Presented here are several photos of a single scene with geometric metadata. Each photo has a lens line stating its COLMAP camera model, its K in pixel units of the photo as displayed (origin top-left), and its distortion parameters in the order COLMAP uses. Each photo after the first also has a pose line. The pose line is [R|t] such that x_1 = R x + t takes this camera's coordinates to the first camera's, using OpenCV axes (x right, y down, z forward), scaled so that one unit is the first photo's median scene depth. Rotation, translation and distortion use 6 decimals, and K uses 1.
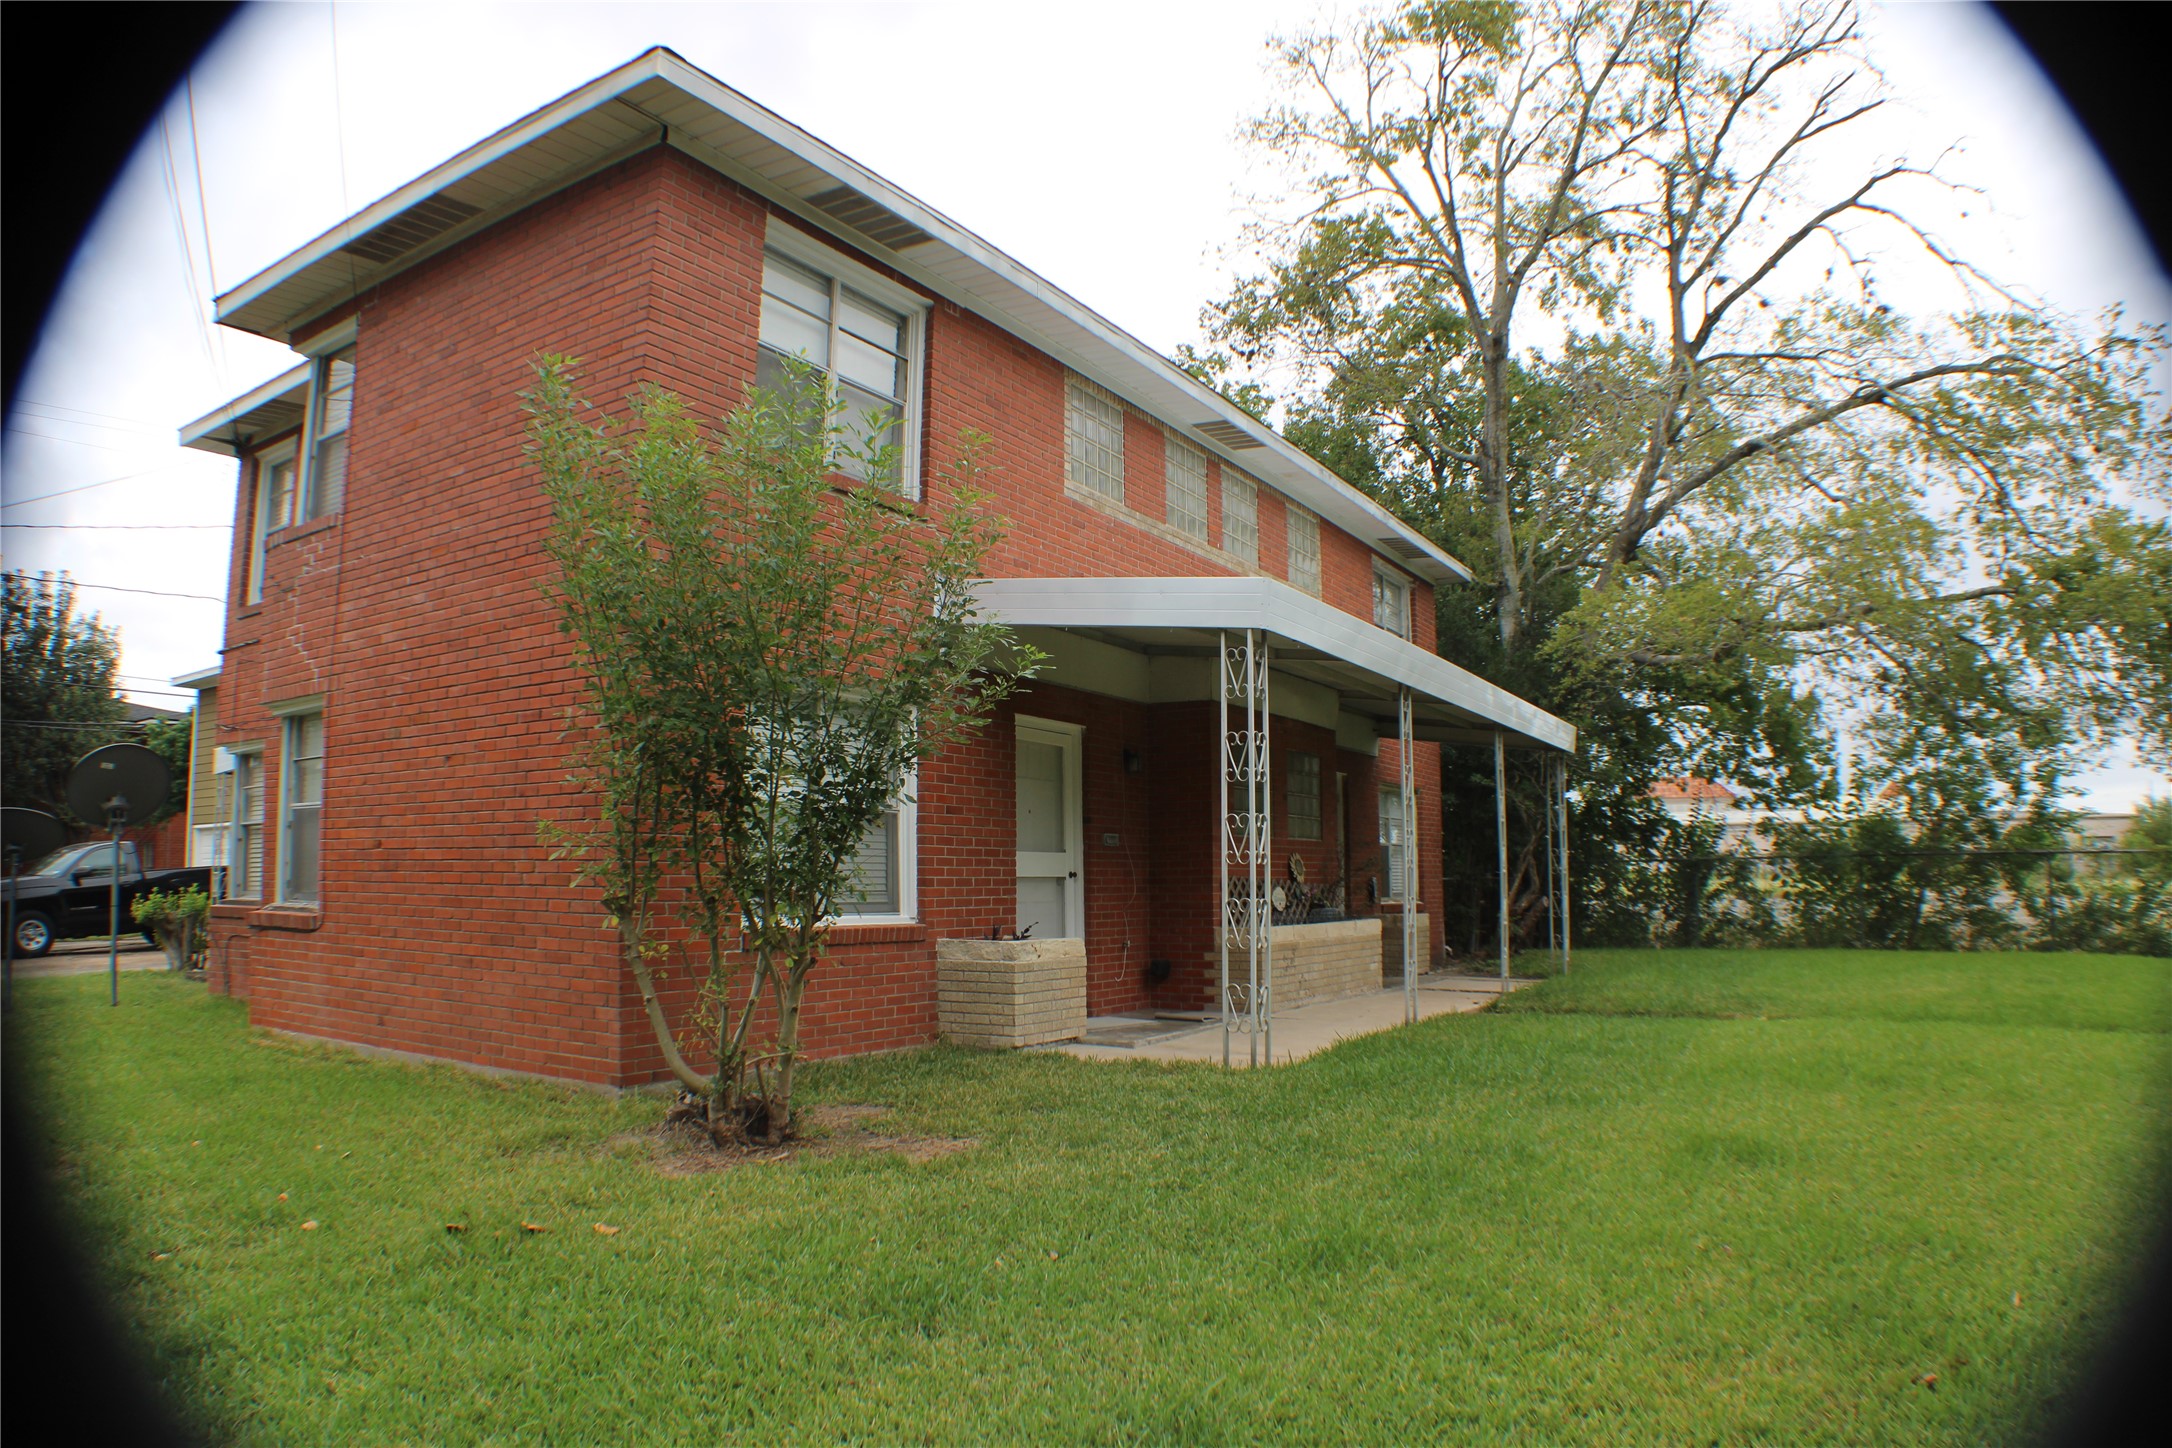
lens RADIAL K [[1330.8, 0, 1086.0], [0, 1330.8, 724.0], [0, 0, 1]] dist [-0.152219, 0.000114]
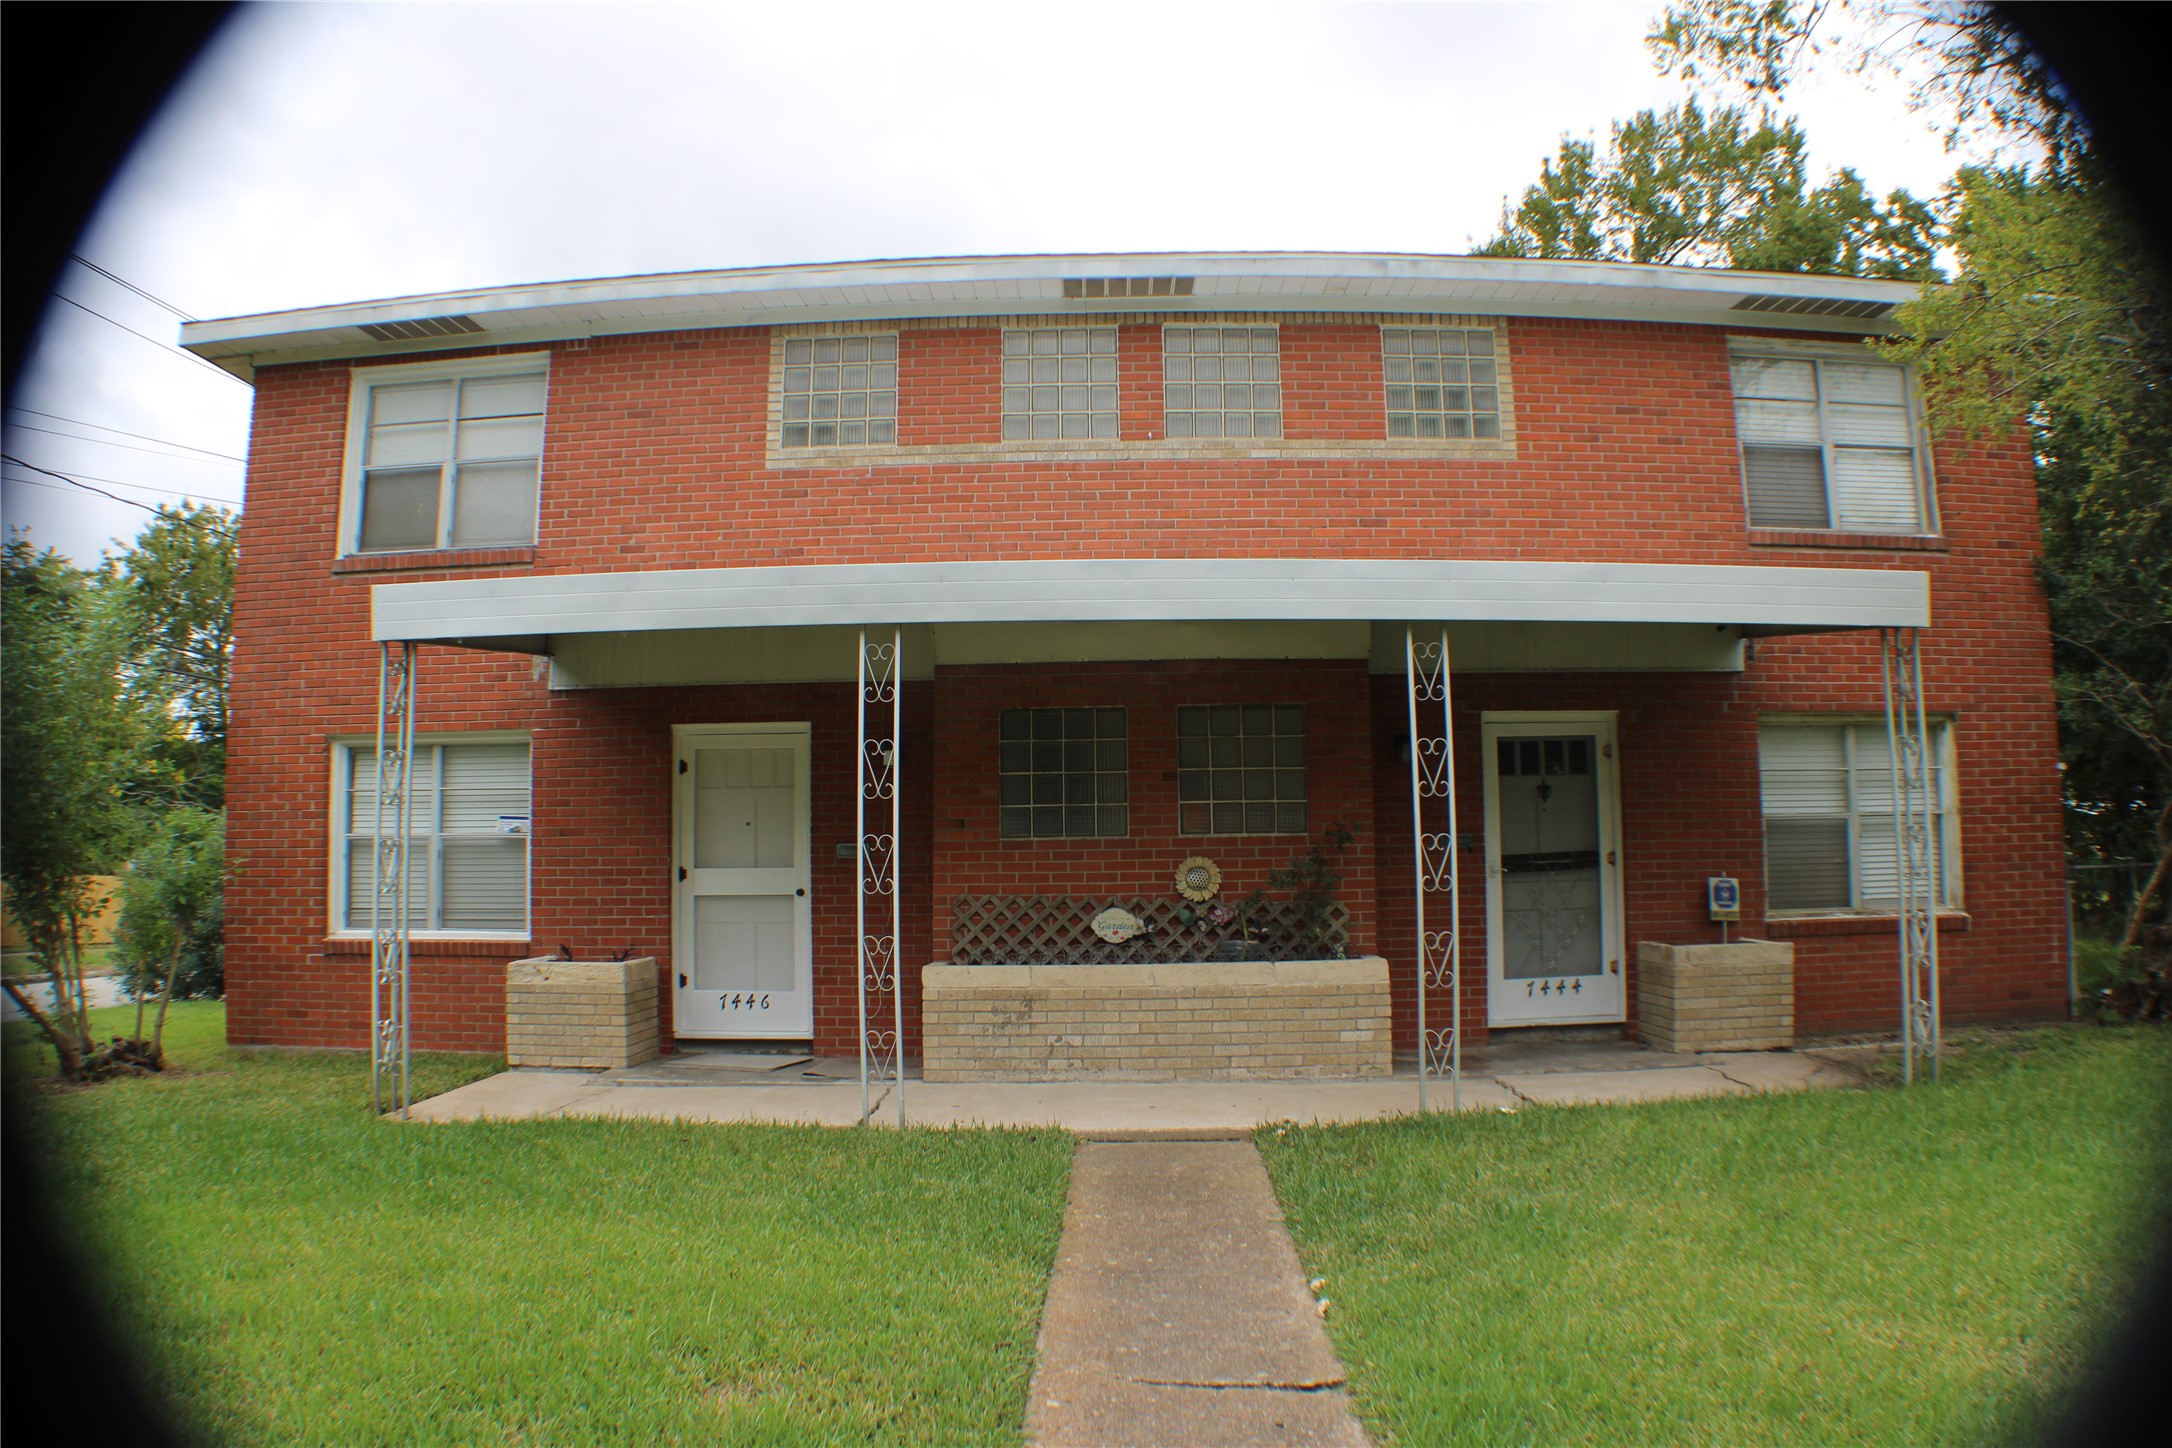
lens RADIAL K [[1330.8, 0, 1086.0], [0, 1330.8, 724.0], [0, 0, 1]] dist [-0.152219, 0.000114]
pose [[0.512547, -0.103722, -0.852371, 0.836821], [0.116306, 0.991915, -0.050766, 0.068757], [0.850746, -0.073116, 0.520467, 0.710880]]
